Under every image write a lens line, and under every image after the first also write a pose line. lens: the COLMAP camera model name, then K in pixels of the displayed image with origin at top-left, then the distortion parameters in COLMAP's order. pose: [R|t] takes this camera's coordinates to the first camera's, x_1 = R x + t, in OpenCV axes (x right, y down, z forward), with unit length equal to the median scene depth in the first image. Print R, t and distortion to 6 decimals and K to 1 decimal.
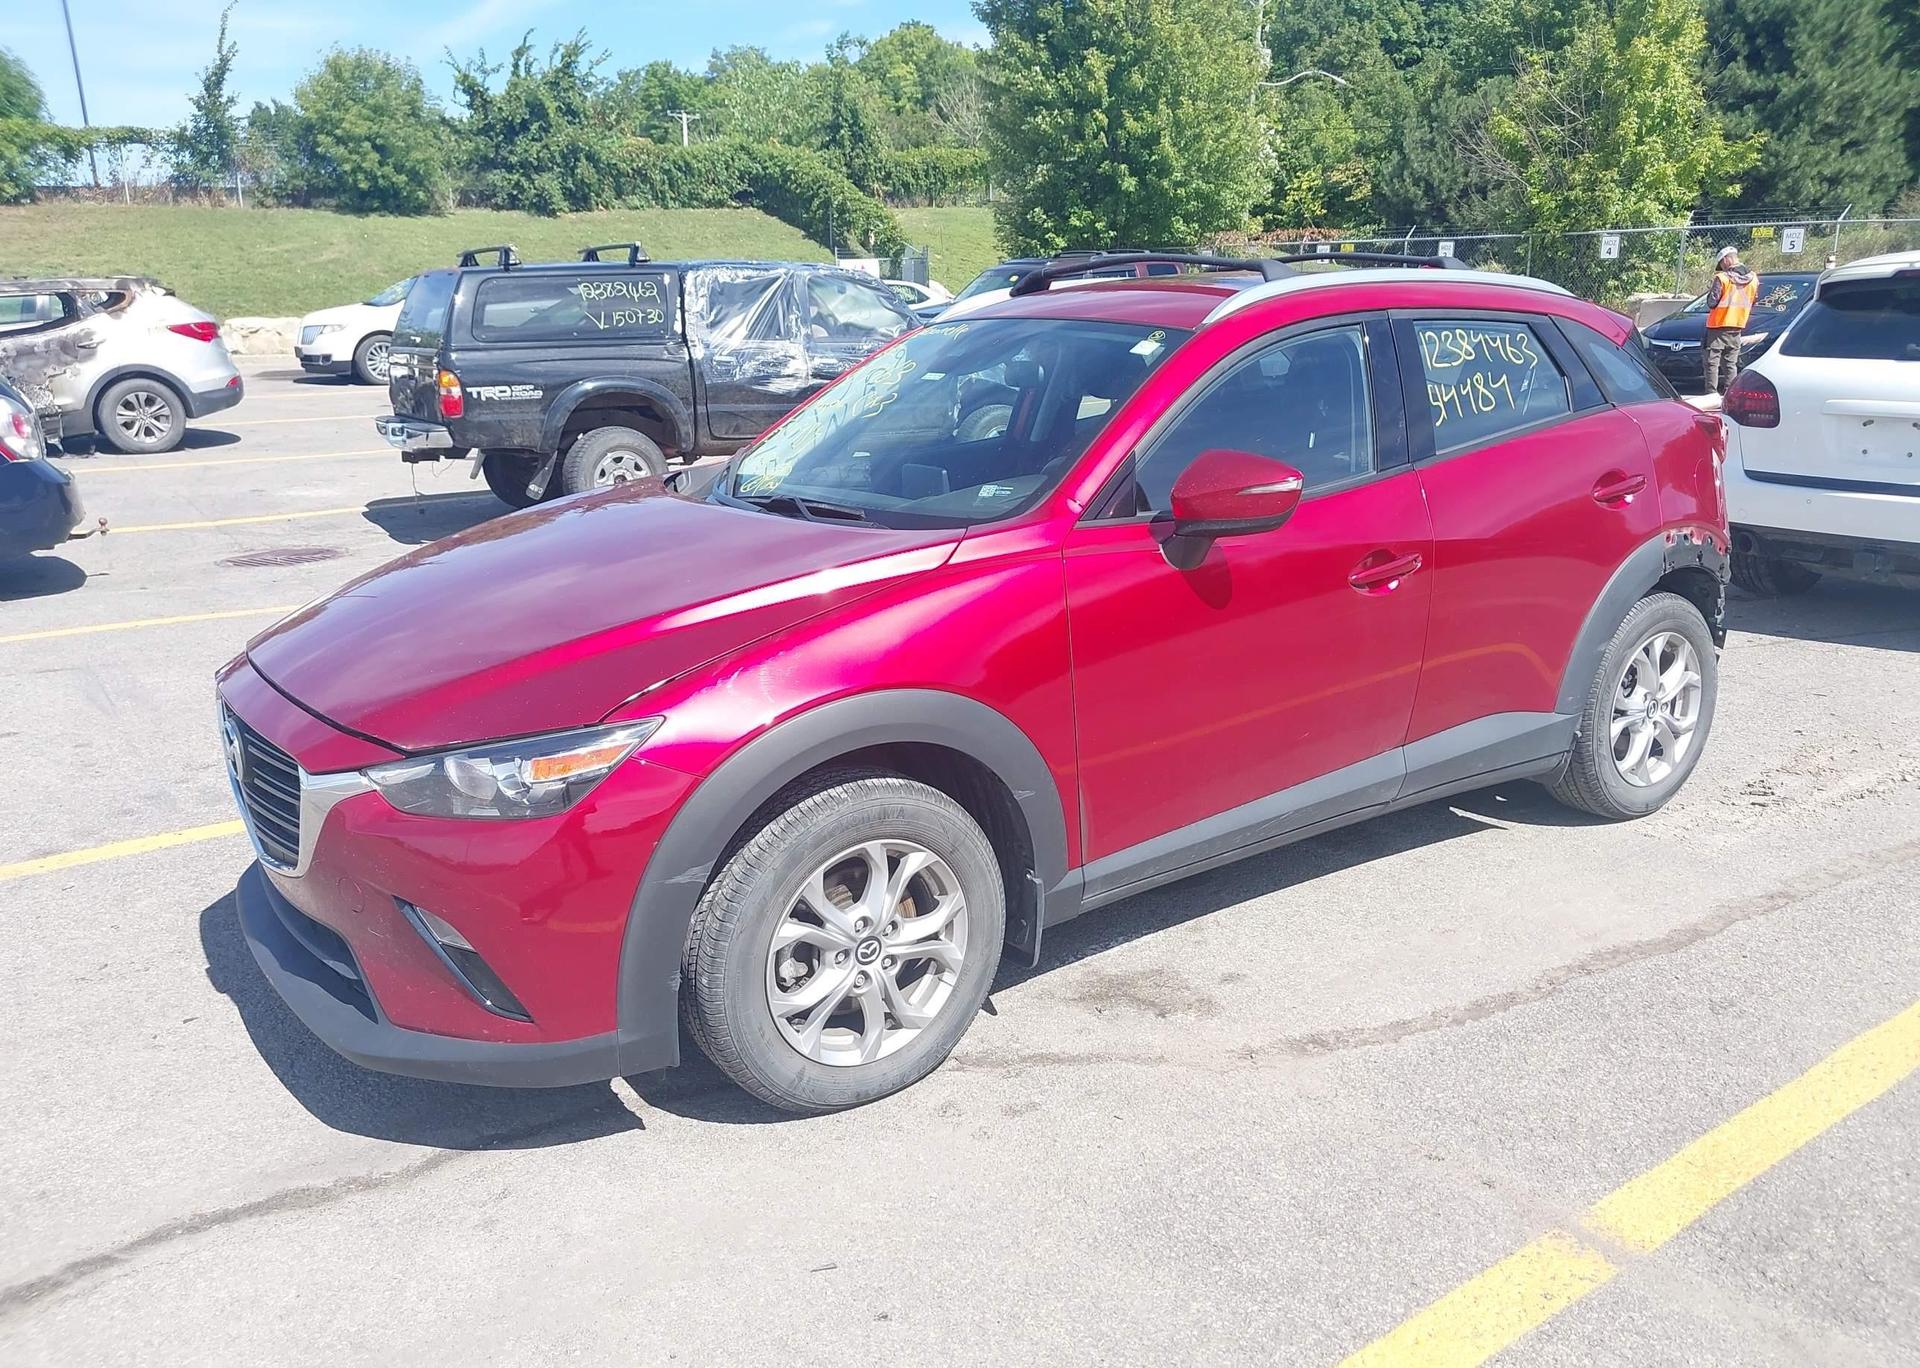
lens RADIAL K [[1551.9, 0, 973.9], [0, 1551.9, 688.8], [0, 0, 1]] dist [0.010838, -0.010077]
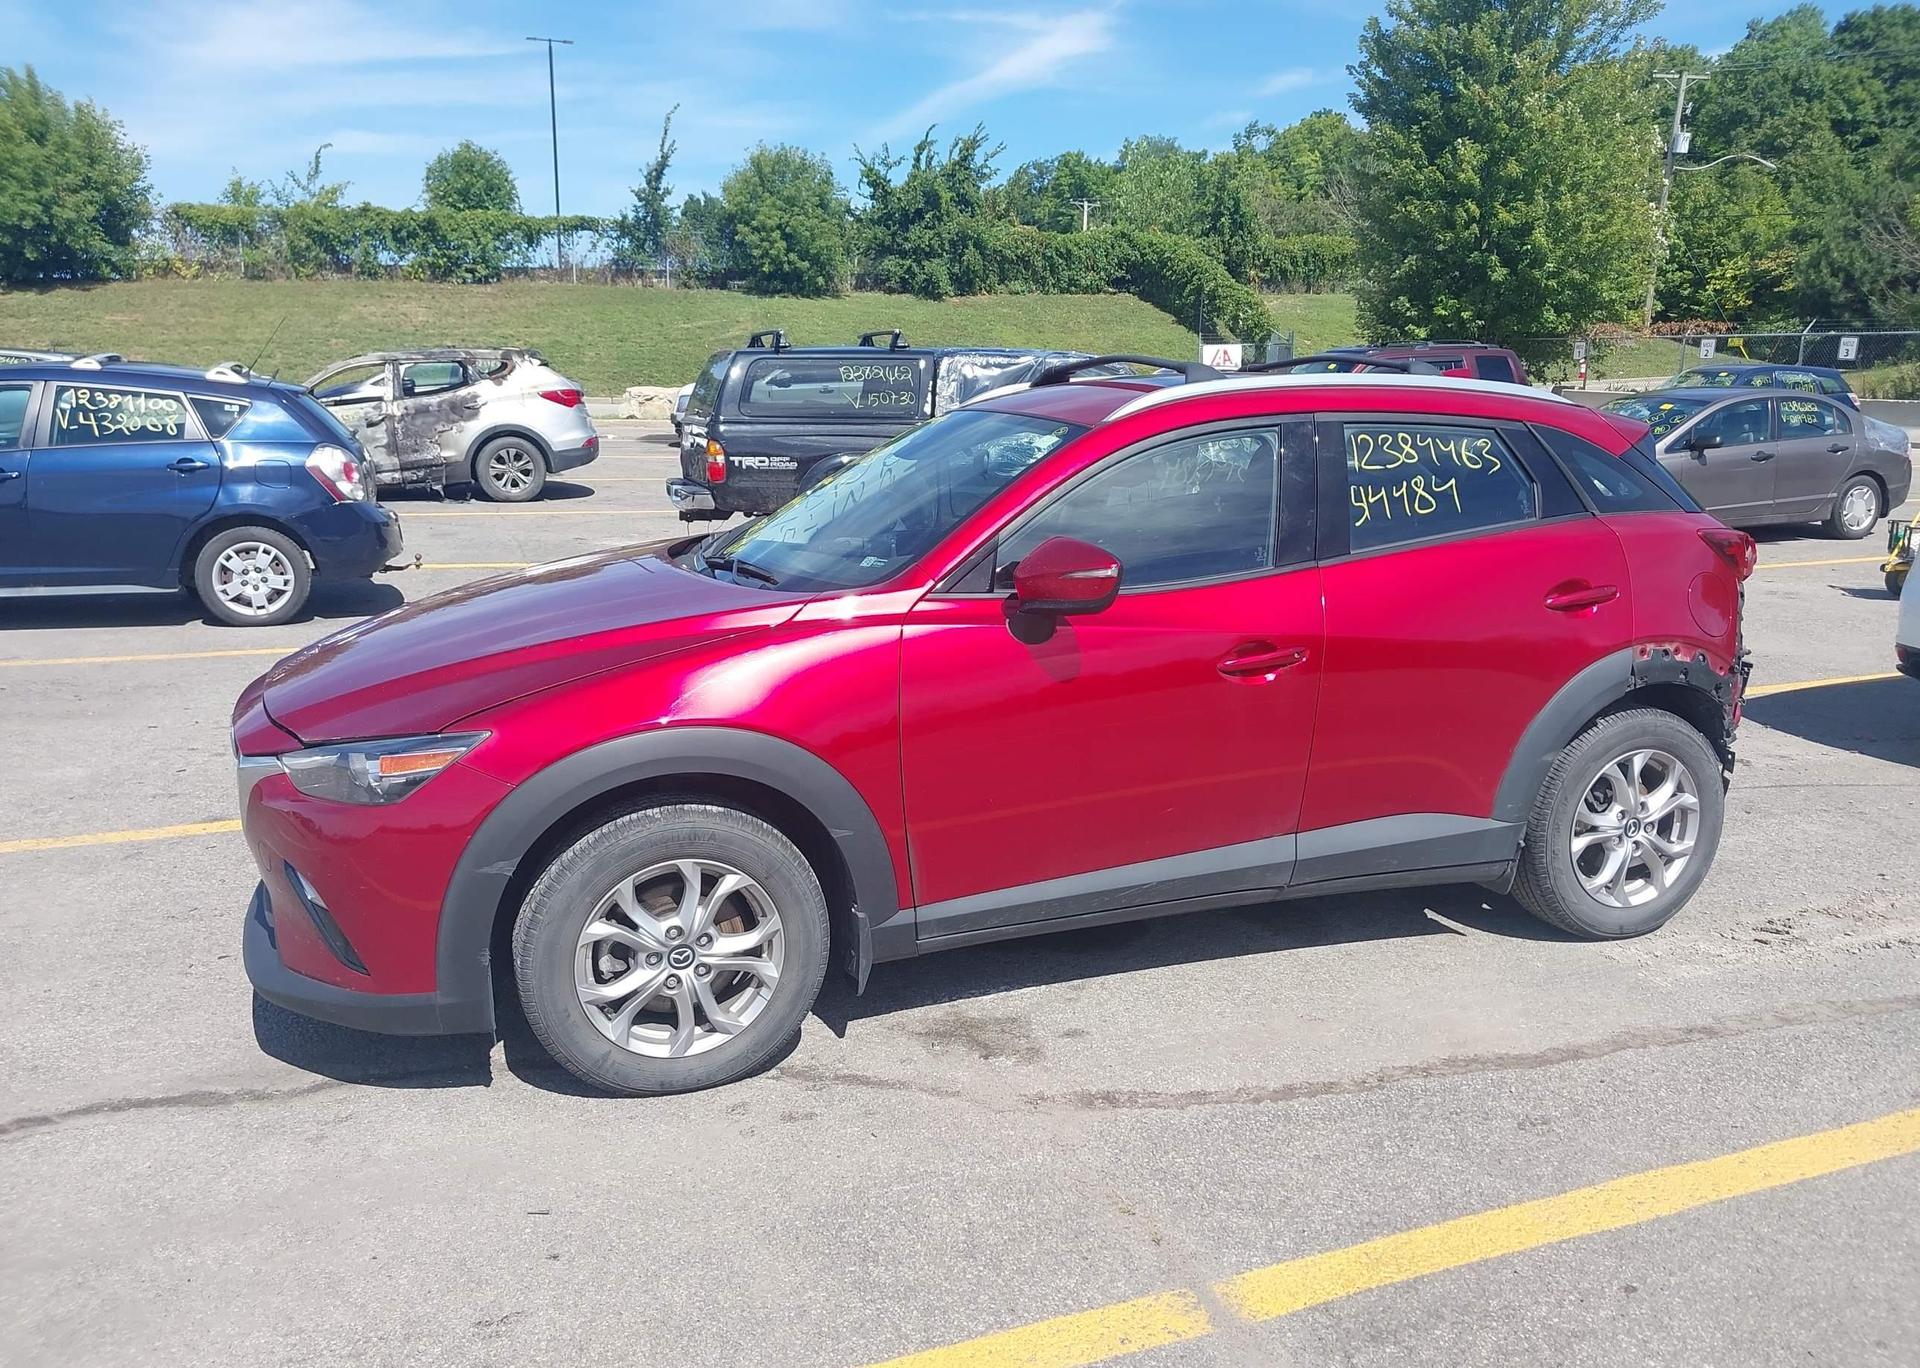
lens RADIAL K [[1551.9, 0, 971.3], [0, 1551.9, 692.8], [0, 0, 1]] dist [0.010838, -0.010077]
pose [[0.966312, 0.074563, -0.246335, 0.120412], [-0.086099, 0.995622, -0.036383, -0.000099], [0.242544, 0.056367, 0.968502, -0.017966]]
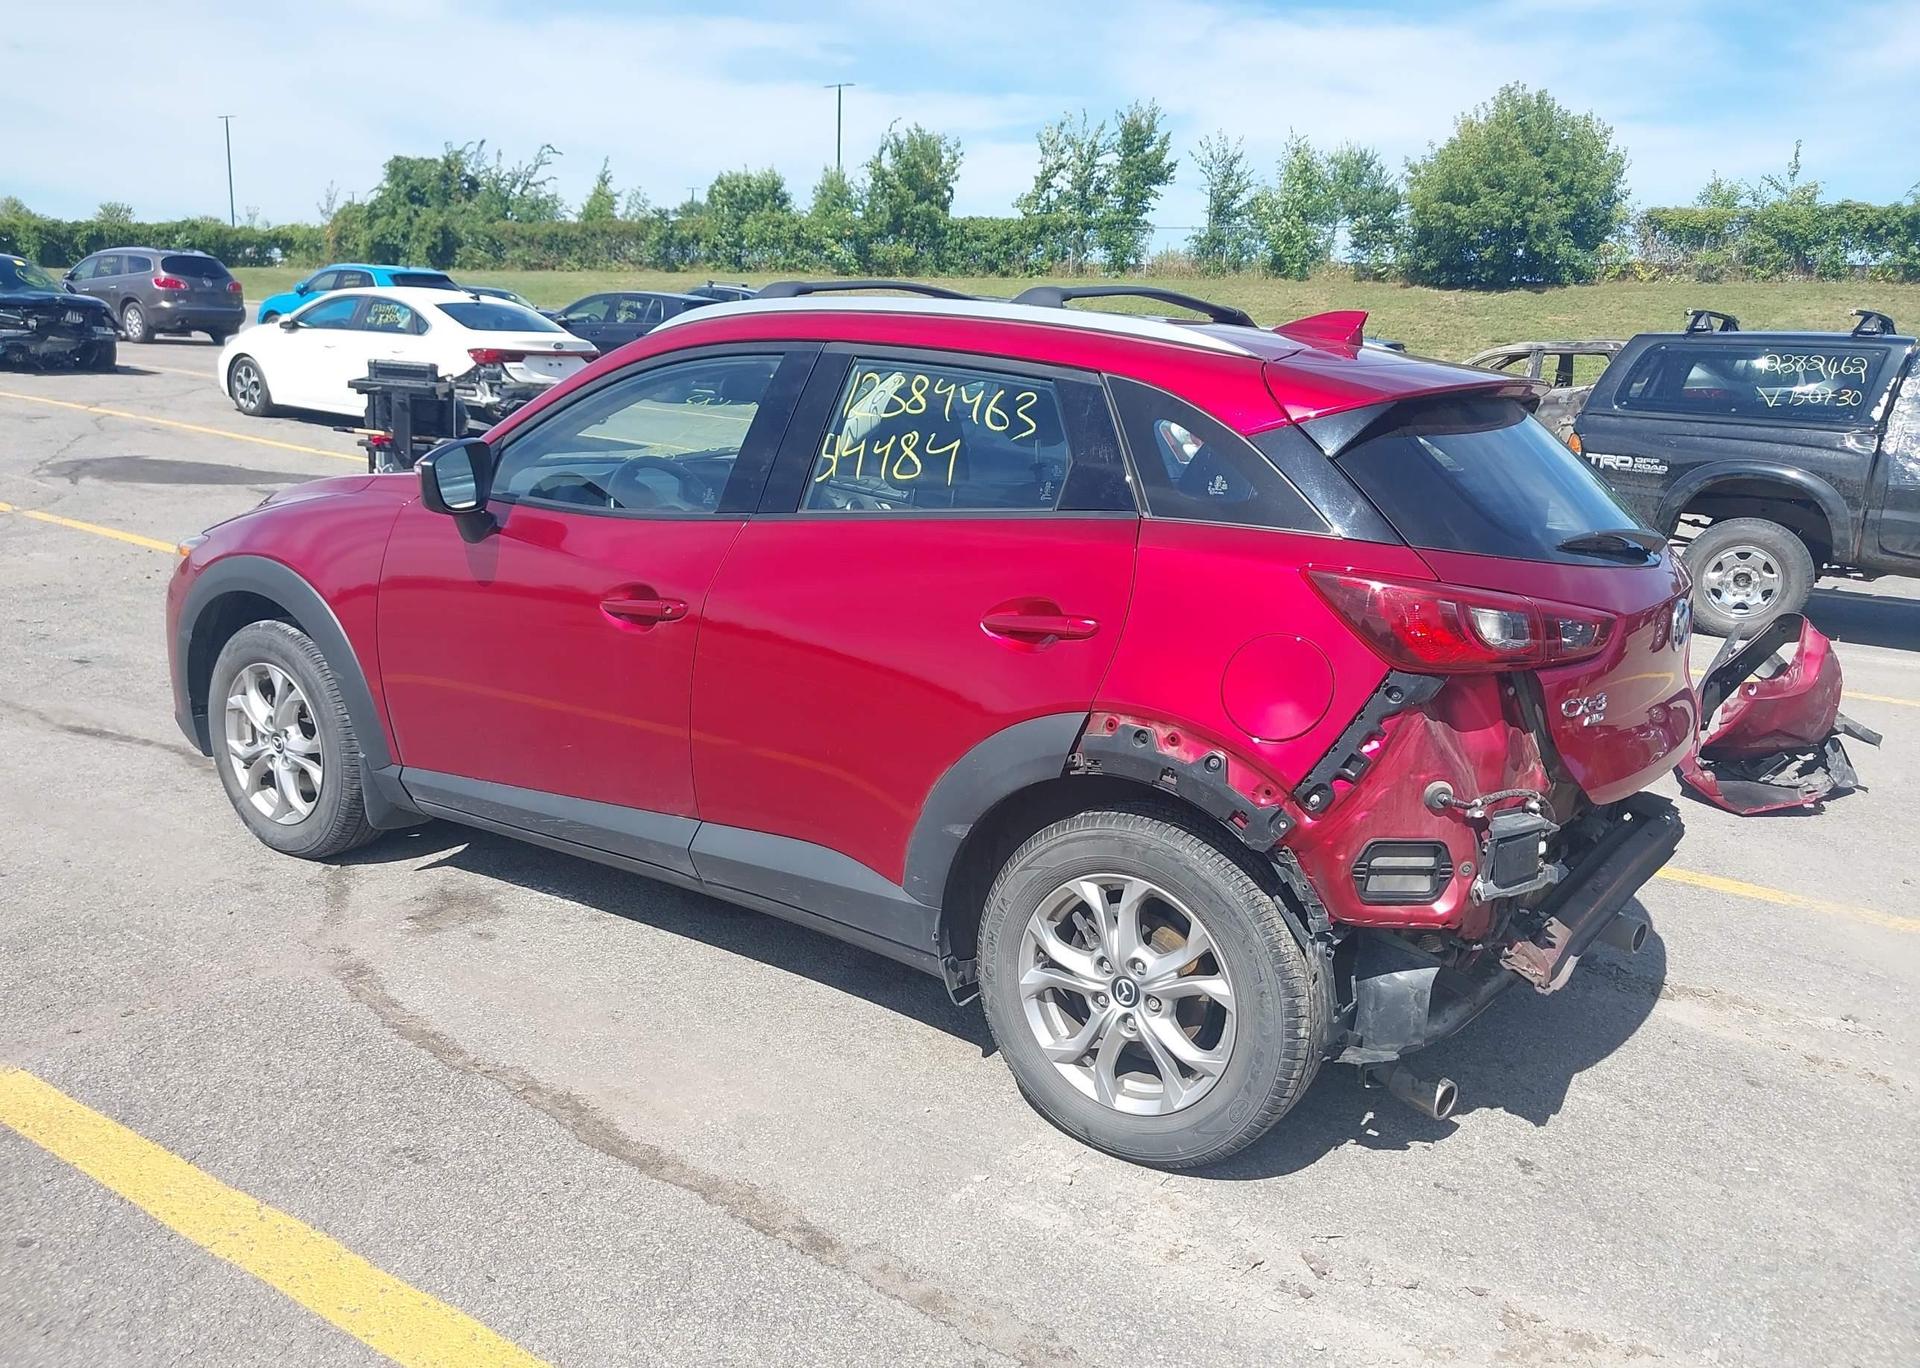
lens RADIAL K [[1520.3, 0, 970.0], [0, 1520.3, 682.4], [0, 0, 1]] dist [0.021341, -0.028785]
pose [[0.351612, 0.241262, -0.904523, 0.422279], [-0.286375, 0.947621, 0.141435, -0.079481], [0.891268, 0.209302, 0.402287, 0.295050]]
